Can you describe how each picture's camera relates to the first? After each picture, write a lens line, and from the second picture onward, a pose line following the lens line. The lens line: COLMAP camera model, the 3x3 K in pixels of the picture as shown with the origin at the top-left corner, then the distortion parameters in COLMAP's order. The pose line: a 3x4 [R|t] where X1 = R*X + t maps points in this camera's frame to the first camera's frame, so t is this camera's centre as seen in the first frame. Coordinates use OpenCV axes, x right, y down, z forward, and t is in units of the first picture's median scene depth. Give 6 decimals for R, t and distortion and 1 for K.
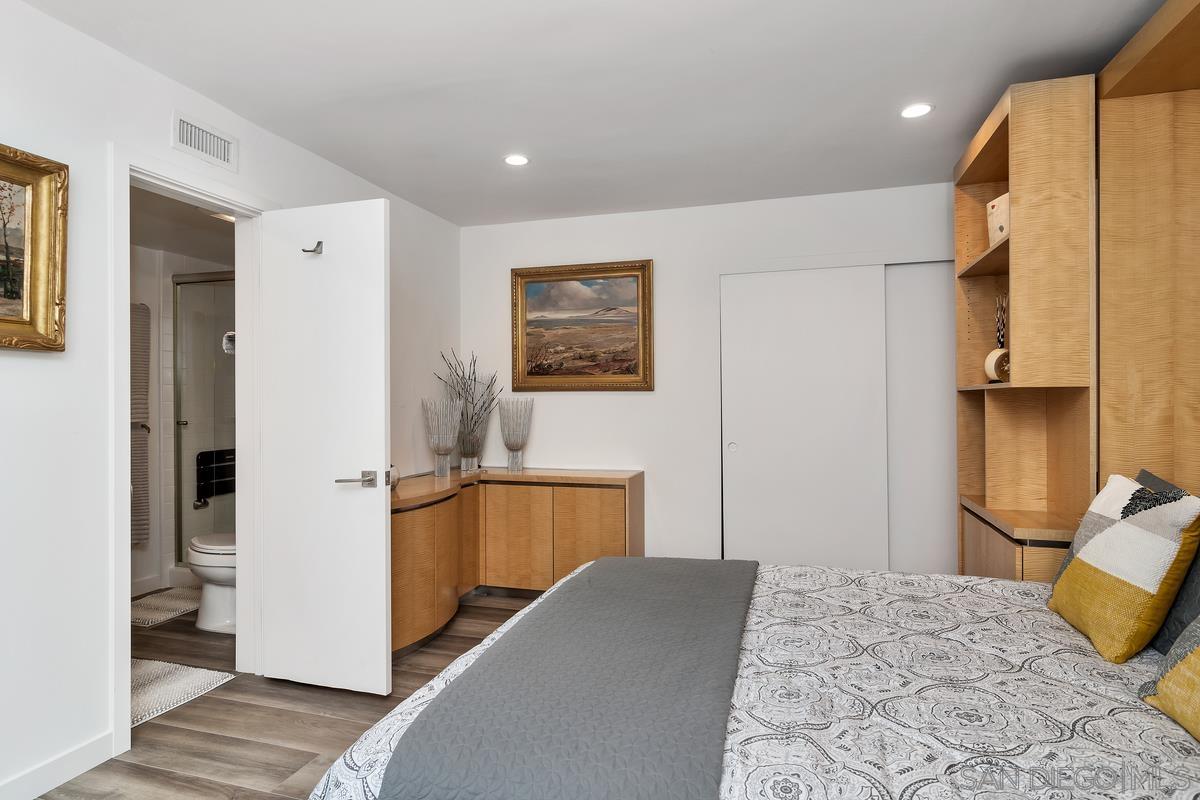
lens RADIAL K [[670.5, 0, 601.6], [0, 670.5, 400.1], [0, 0, 1]] dist [0.051129, -0.008439]
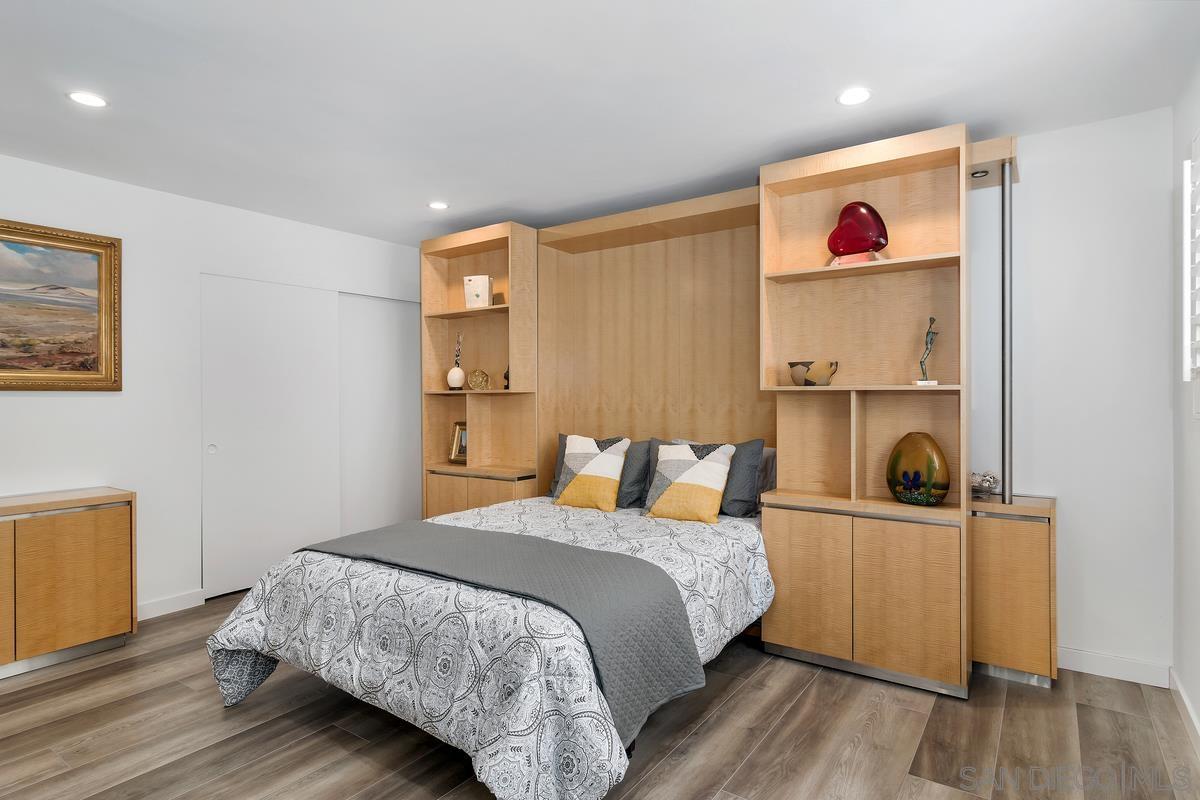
lens RADIAL K [[670.5, 0, 600.3], [0, 670.5, 397.1], [0, 0, 1]] dist [0.051129, -0.008439]
pose [[0.316602, -0.002073, 0.948556, -0.557687], [0.004854, 0.999988, 0.000565, -0.003716], [-0.948546, 0.004426, 0.316608, 0.134995]]
